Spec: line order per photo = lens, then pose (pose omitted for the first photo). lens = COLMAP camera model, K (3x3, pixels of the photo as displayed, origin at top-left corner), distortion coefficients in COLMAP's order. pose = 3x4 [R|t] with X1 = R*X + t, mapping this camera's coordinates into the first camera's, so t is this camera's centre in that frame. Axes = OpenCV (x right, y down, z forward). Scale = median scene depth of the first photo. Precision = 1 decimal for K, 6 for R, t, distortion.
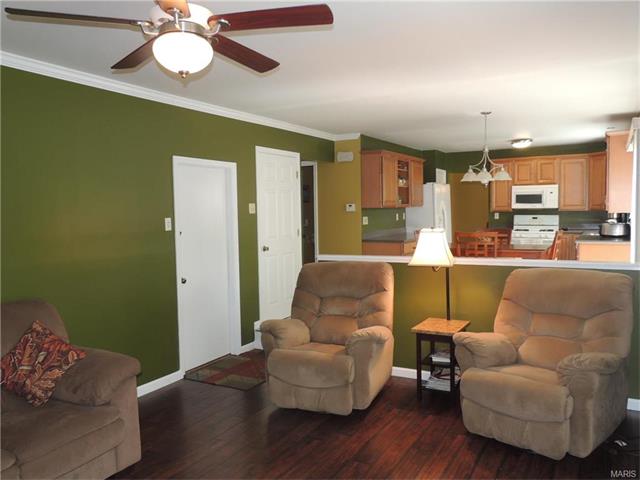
lens RADIAL K [[529.9, 0, 319.8], [0, 529.9, 242.7], [0, 0, 1]] dist [0.005634, 0.004637]
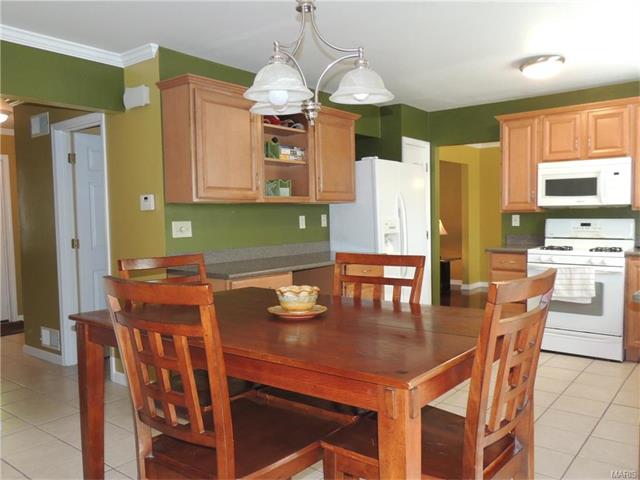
lens RADIAL K [[529.9, 0, 320.6], [0, 529.9, 239.6], [0, 0, 1]] dist [0.005634, 0.004637]
pose [[0.985432, 0.007870, -0.169886, 0.246889], [-0.010457, 0.999843, -0.014337, -0.022472], [0.169746, 0.015905, 0.985359, 0.461221]]
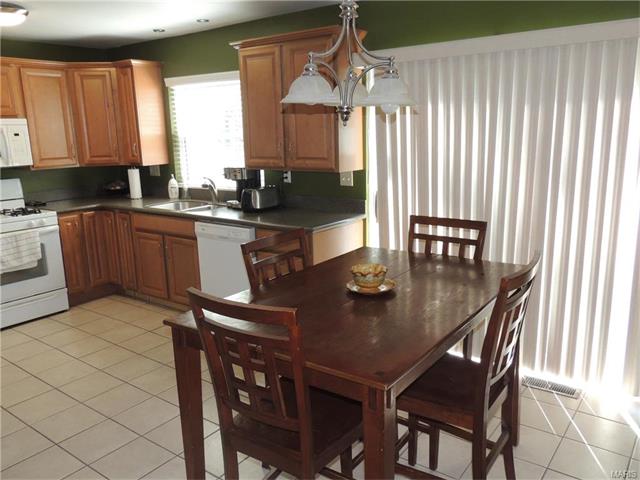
lens RADIAL K [[529.9, 0, 319.2], [0, 529.9, 241.1], [0, 0, 1]] dist [0.005634, 0.004637]
pose [[0.140203, -0.198104, 0.970102, -0.024589], [0.089229, 0.978321, 0.186887, -0.064111], [-0.986094, 0.060359, 0.154840, 0.646326]]
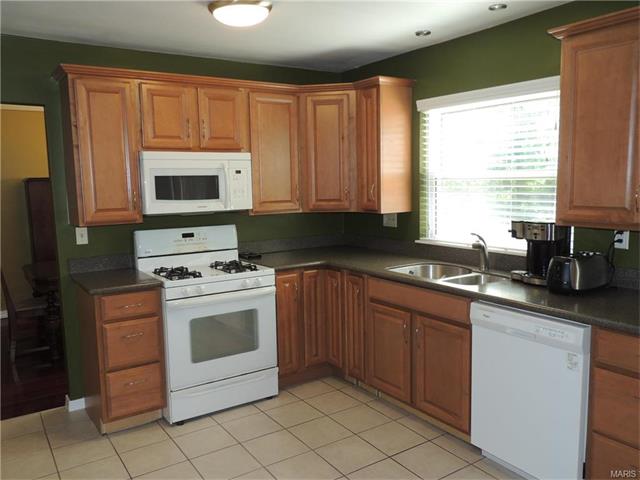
lens RADIAL K [[529.9, 0, 319.6], [0, 529.9, 239.3], [0, 0, 1]] dist [0.005634, 0.004637]
pose [[0.458033, -0.096686, 0.883662, 0.102810], [0.070508, 0.994887, 0.072309, -0.067515], [-0.886135, 0.029185, 0.462508, 0.755099]]
